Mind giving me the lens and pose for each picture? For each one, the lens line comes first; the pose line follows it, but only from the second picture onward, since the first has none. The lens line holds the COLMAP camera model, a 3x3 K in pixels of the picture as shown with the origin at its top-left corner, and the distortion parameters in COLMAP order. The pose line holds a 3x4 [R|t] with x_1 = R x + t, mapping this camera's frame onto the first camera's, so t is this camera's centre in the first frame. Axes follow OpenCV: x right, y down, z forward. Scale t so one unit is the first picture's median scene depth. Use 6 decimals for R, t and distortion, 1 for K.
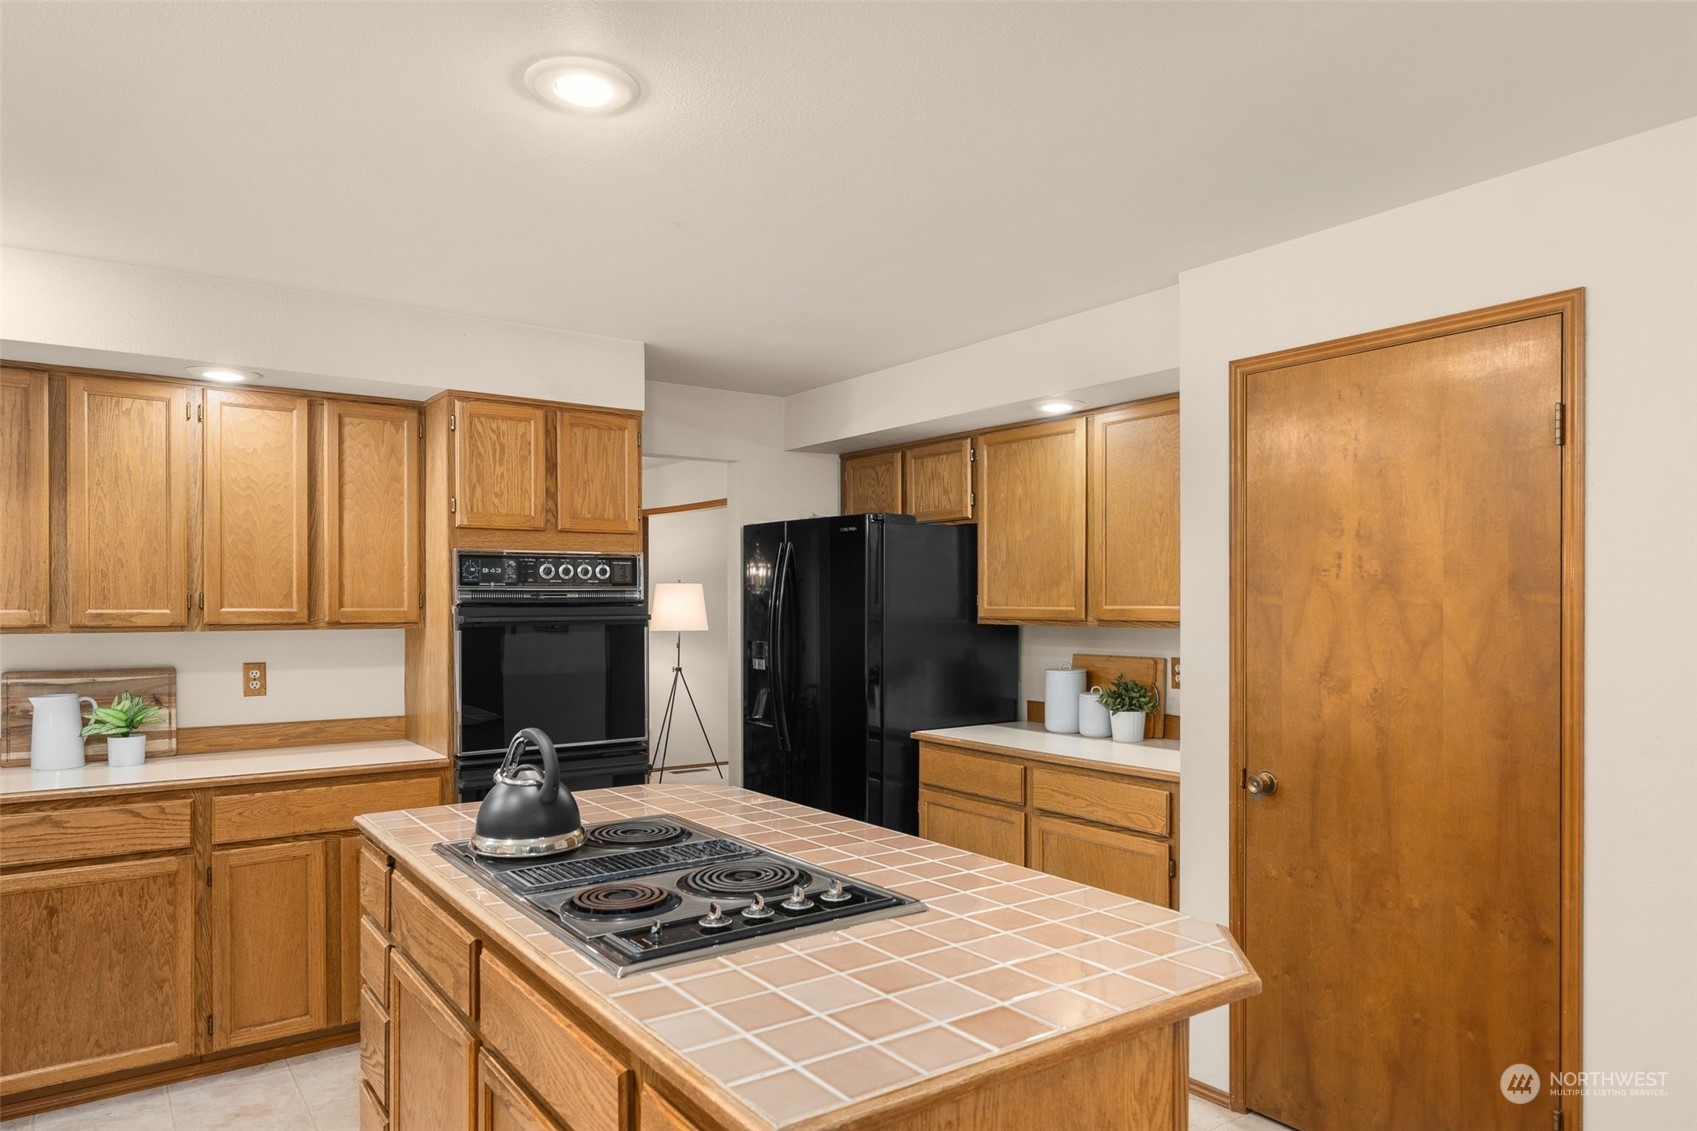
lens RADIAL K [[1066.4, 0, 860.0], [0, 1066.4, 598.9], [0, 0, 1]] dist [-0.001976, 0.001585]
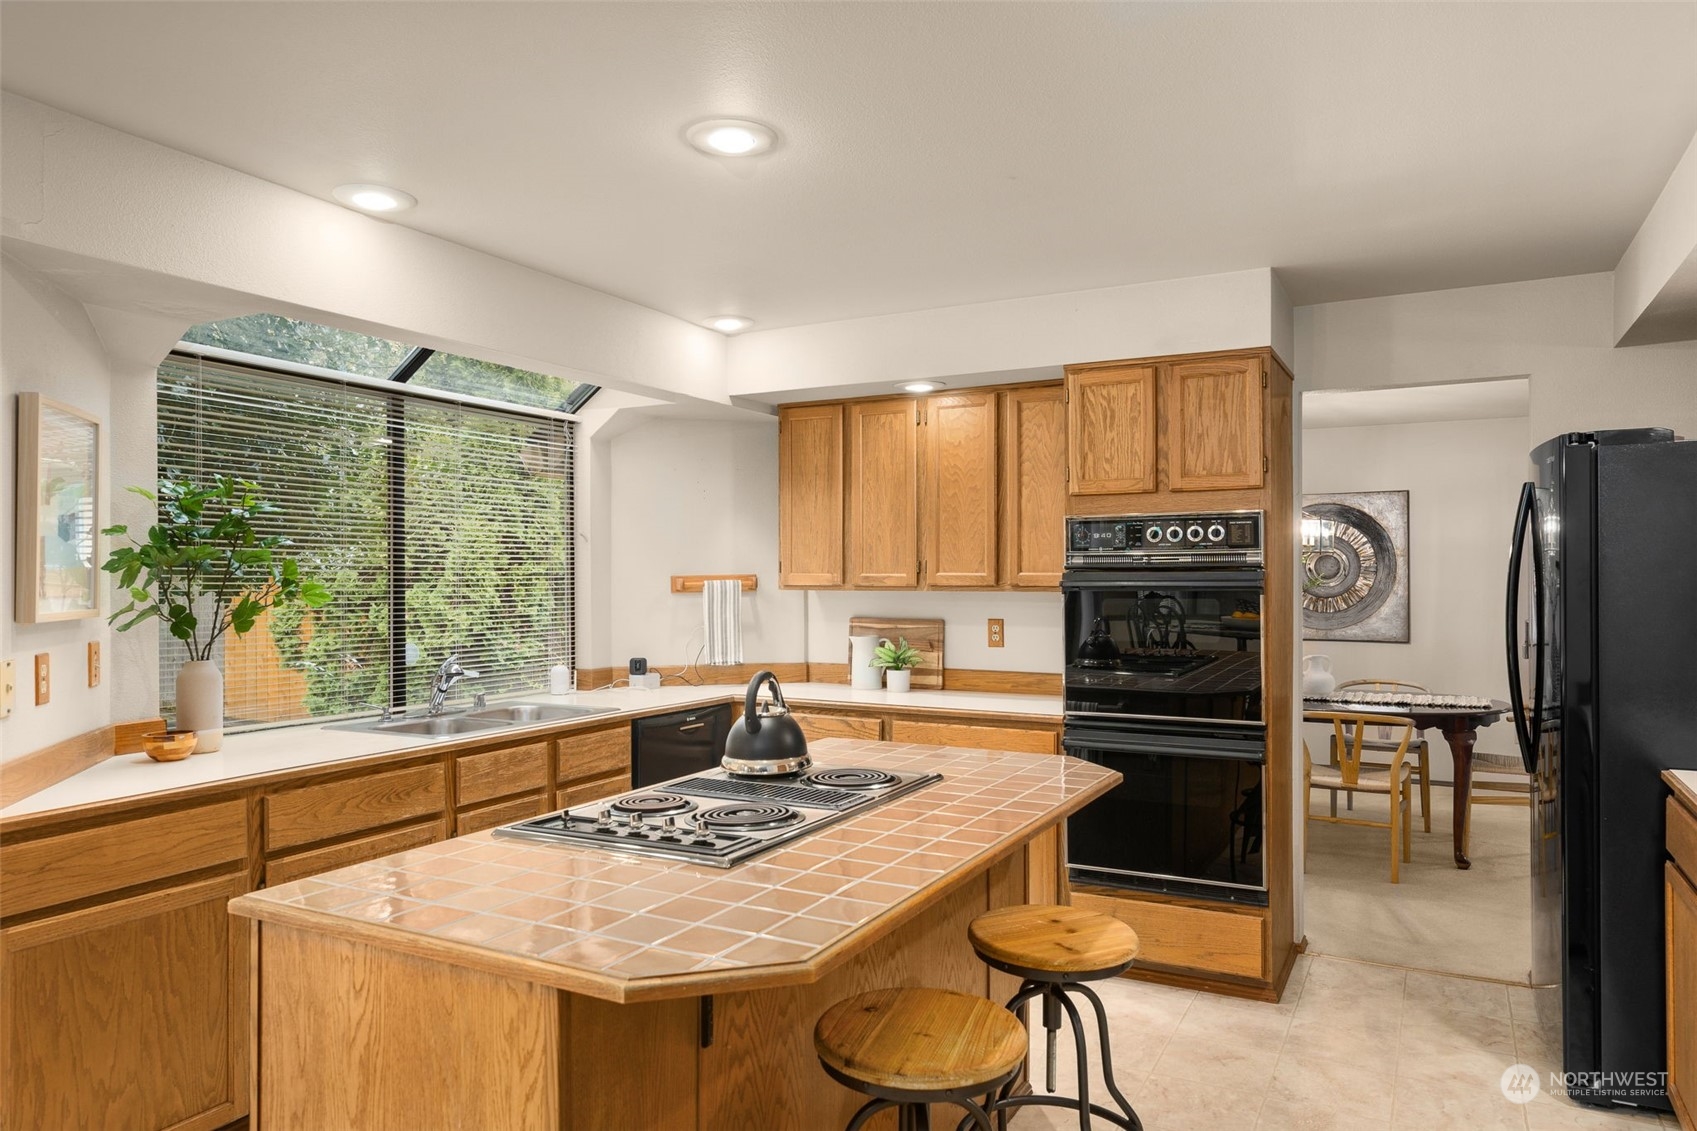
lens RADIAL K [[1142.9, 0, 845.8], [0, 1142.9, 565.1], [0, 0, 1]] dist [0.003440, 0.000900]
pose [[0.438549, -0.006648, -0.898682, 0.518940], [0.002831, 0.999978, -0.006016, 0.007352], [0.898703, 0.000094, 0.438559, 0.300953]]
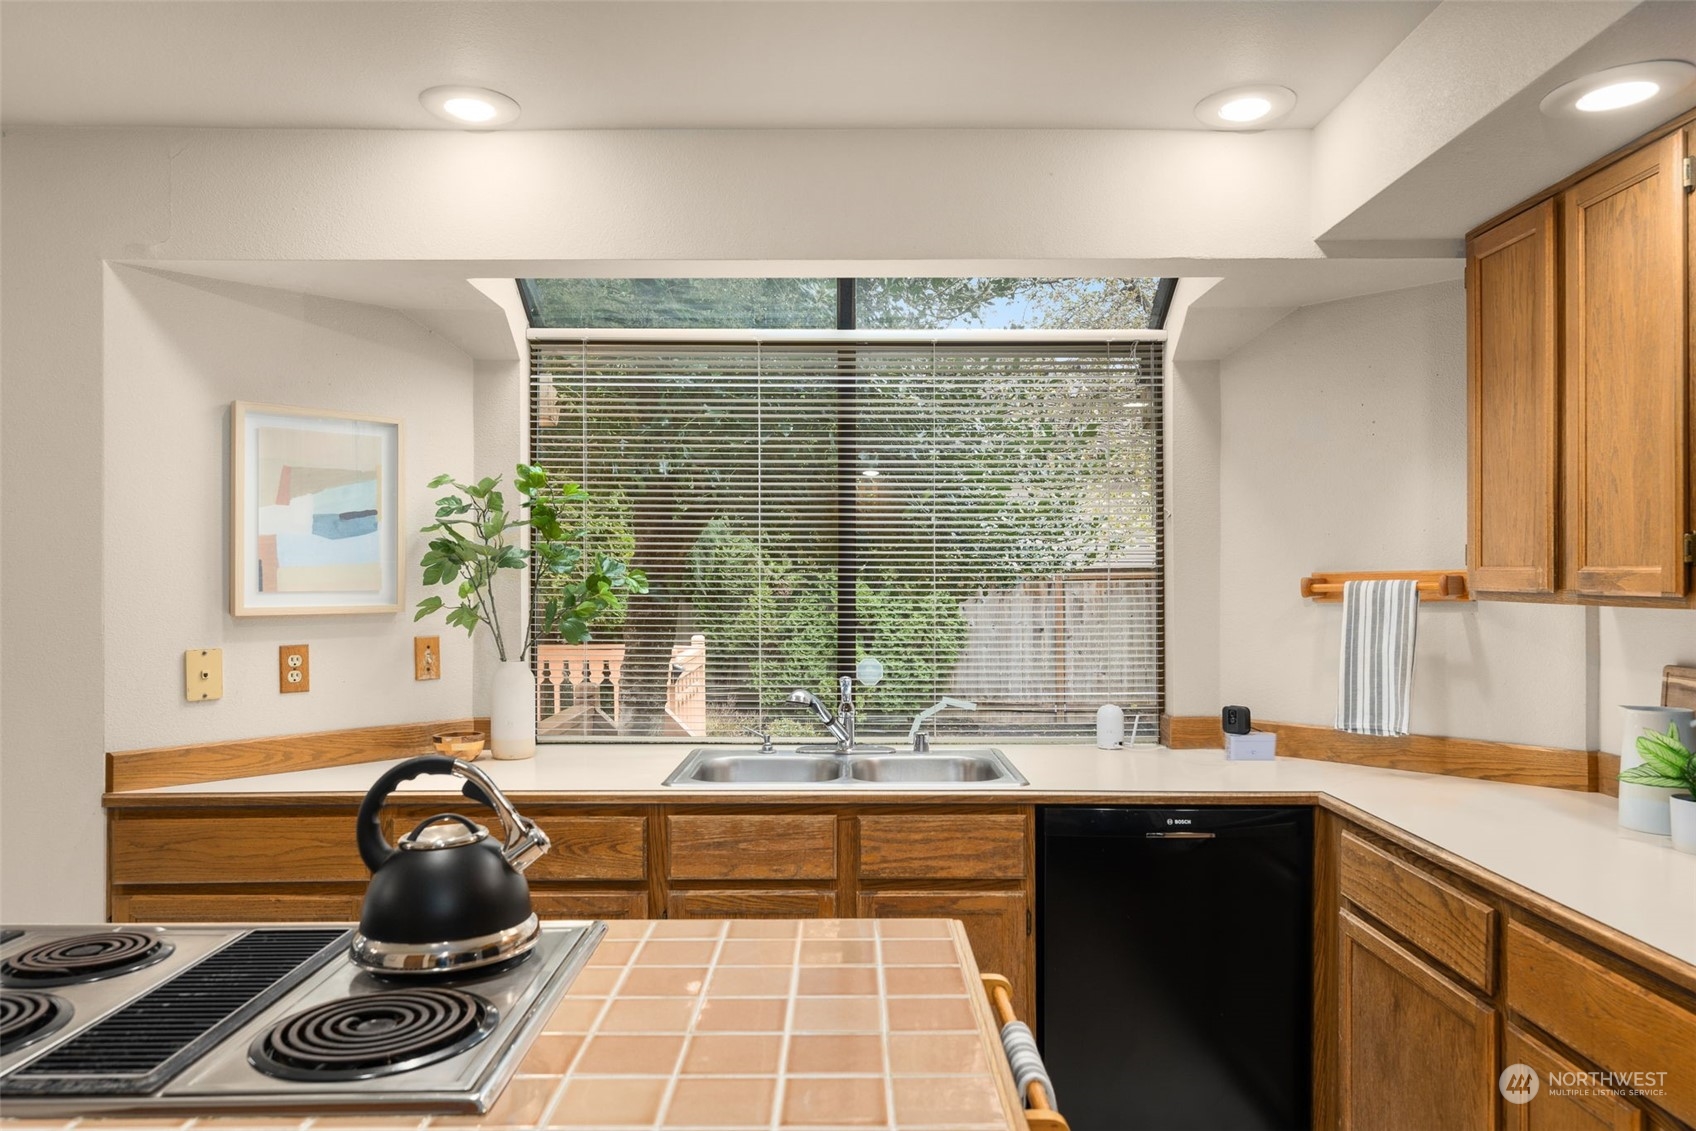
lens RADIAL K [[1142.3, 0, 850.2], [0, 1142.3, 574.1], [0, 0, 1]] dist [0.003440, 0.000900]
pose [[-0.593229, 0.003254, -0.805027, 0.048790], [0.004690, 0.999989, 0.000586, 0.010529], [0.805020, -0.003428, -0.593238, 0.917735]]
